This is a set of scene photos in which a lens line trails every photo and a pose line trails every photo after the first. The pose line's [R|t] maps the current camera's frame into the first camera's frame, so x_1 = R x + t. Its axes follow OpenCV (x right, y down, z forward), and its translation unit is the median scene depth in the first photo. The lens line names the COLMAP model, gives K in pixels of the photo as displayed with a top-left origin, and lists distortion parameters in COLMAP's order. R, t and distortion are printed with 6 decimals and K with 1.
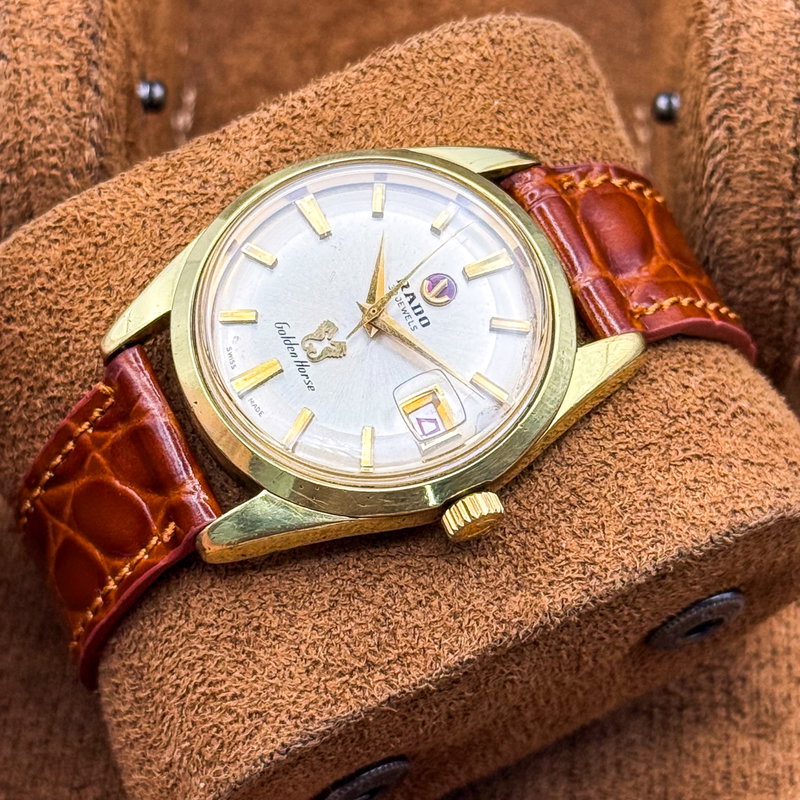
lens RADIAL K [[2734.8, 0, 396.1], [0, 2734.8, 401.1], [0, 0, 1]] dist [0.040871, 0.000000]
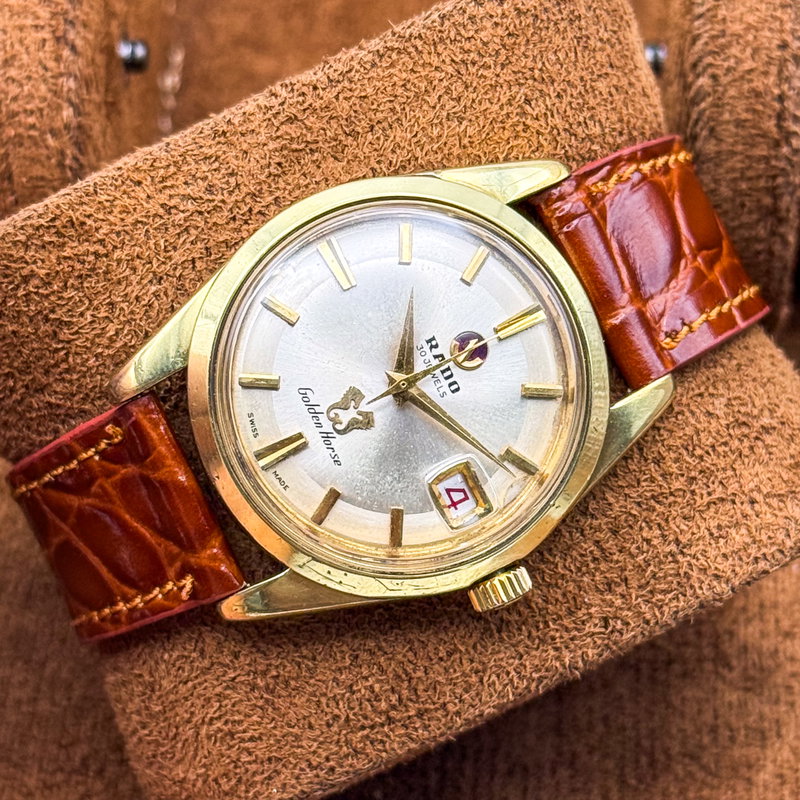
lens RADIAL K [[2734.8, 0, 386.5], [0, 2734.8, 410.4], [0, 0, 1]] dist [0.040871, 0.000000]
pose [[0.996537, -0.002965, 0.083102, -0.092148], [-0.028460, 0.926850, 0.374351, -0.376415], [-0.078133, -0.375420, 0.923556, 0.112678]]
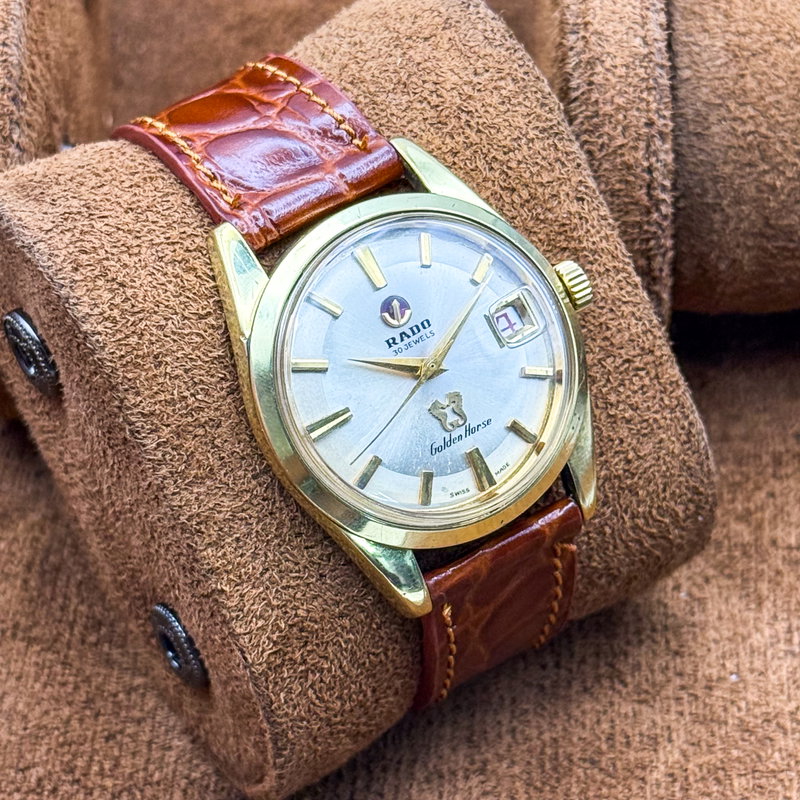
lens RADIAL K [[2734.8, 0, 403.6], [0, 2734.8, 399.6], [0, 0, 1]] dist [0.040871, 0.000000]
pose [[-0.039151, -0.996141, 0.078556, -0.109216], [0.743617, 0.023467, 0.668194, -0.789485], [-0.667459, 0.084576, 0.739828, 0.165044]]
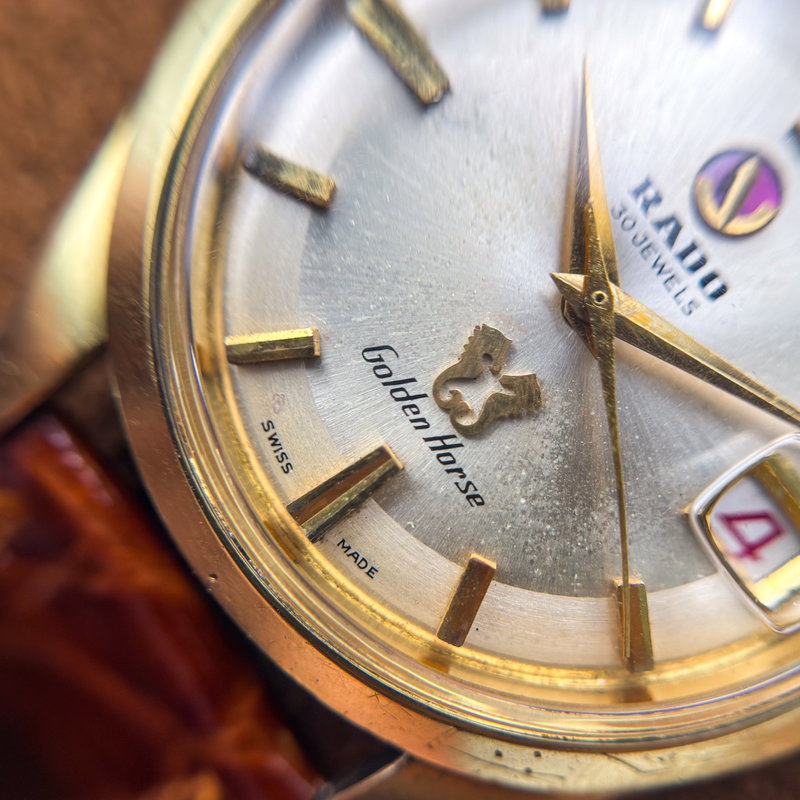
lens RADIAL K [[1350.4, 0, 427.1], [0, 1350.4, 420.7], [0, 0, 1]] dist [0.478363, 0.000000]
pose [[0.985429, -0.168880, 0.020225, -0.040010], [0.147494, 0.907689, 0.392870, -0.098799], [-0.084706, -0.384162, 0.919372, 0.795534]]
